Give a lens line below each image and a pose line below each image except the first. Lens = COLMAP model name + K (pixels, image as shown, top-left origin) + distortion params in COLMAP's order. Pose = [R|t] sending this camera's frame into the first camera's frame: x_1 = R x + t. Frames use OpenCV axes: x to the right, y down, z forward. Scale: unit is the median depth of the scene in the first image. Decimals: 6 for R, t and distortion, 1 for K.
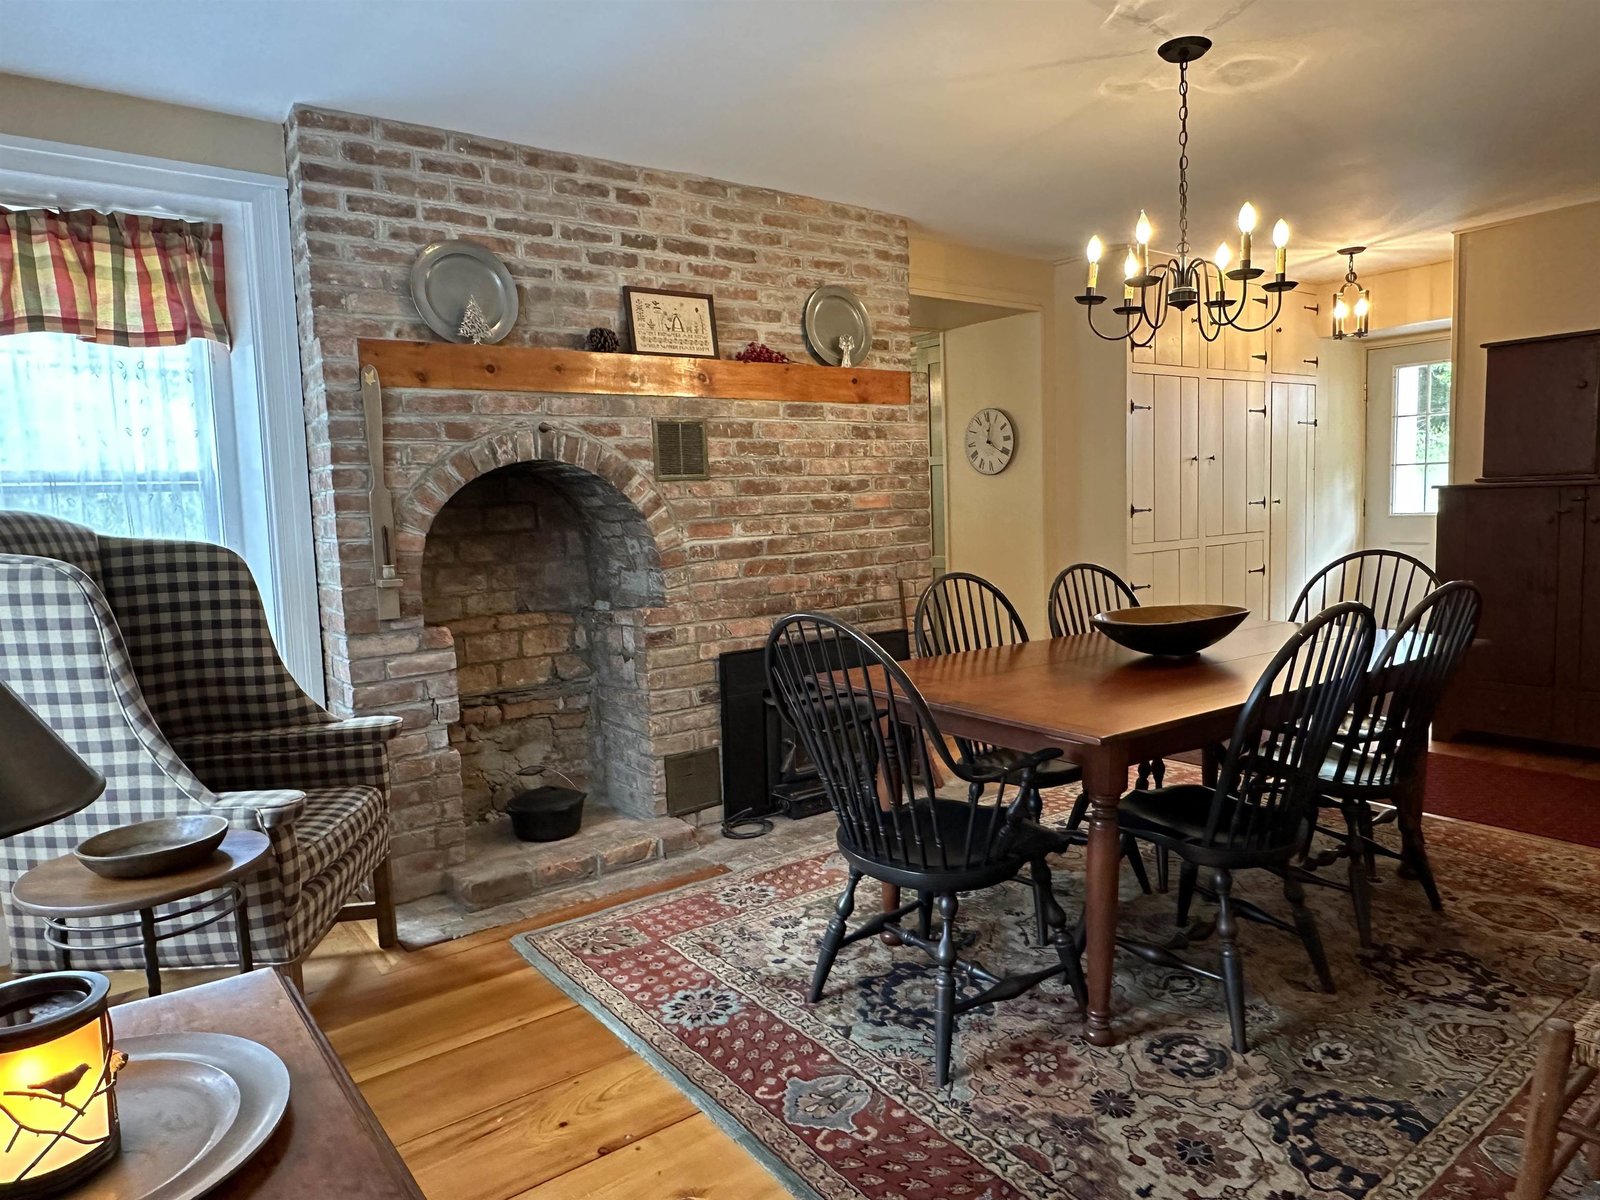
lens RADIAL K [[1034.5, 0, 807.4], [0, 1034.5, 602.8], [0, 0, 1]] dist [-0.008452, -0.001126]
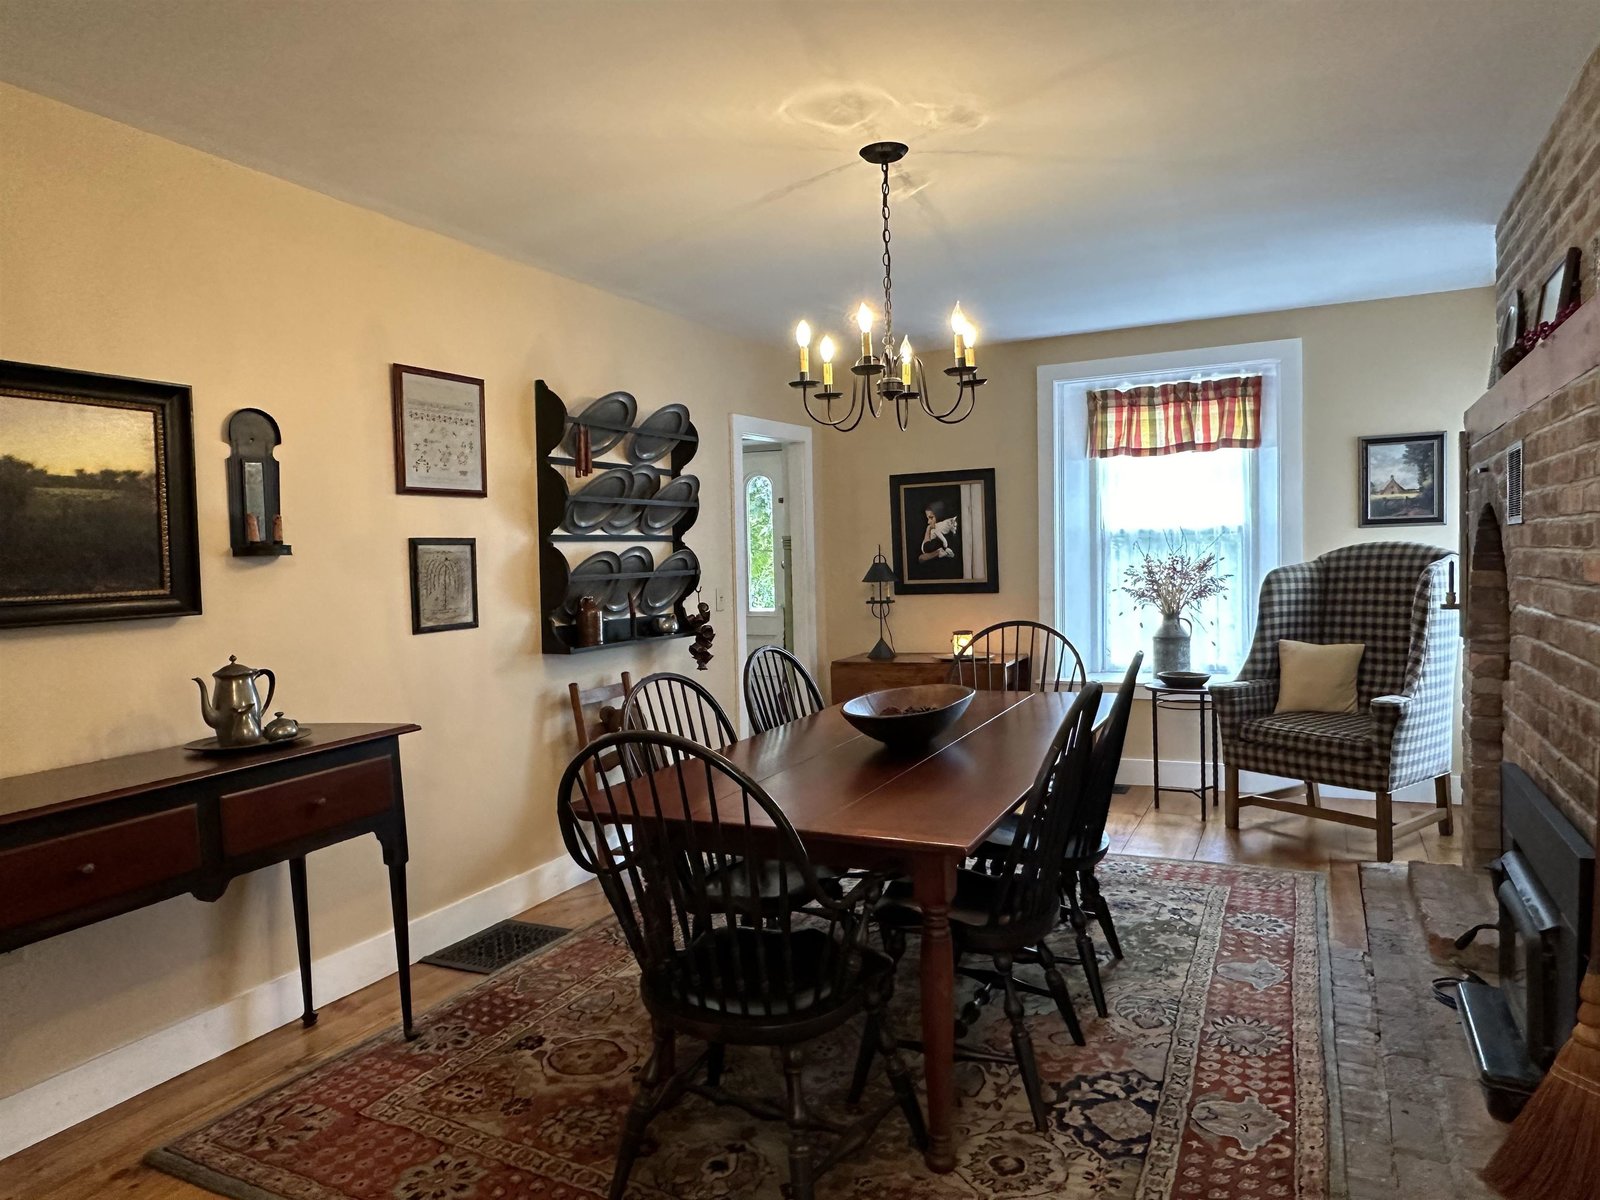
lens RADIAL K [[1034.5, 0, 800.3], [0, 1034.5, 596.9], [0, 0, 1]] dist [-0.008452, -0.001126]
pose [[-0.895207, 0.078609, -0.438663, 0.872822], [0.012412, 0.988336, 0.151783, -0.239251], [0.445478, 0.130432, -0.885741, 1.818174]]
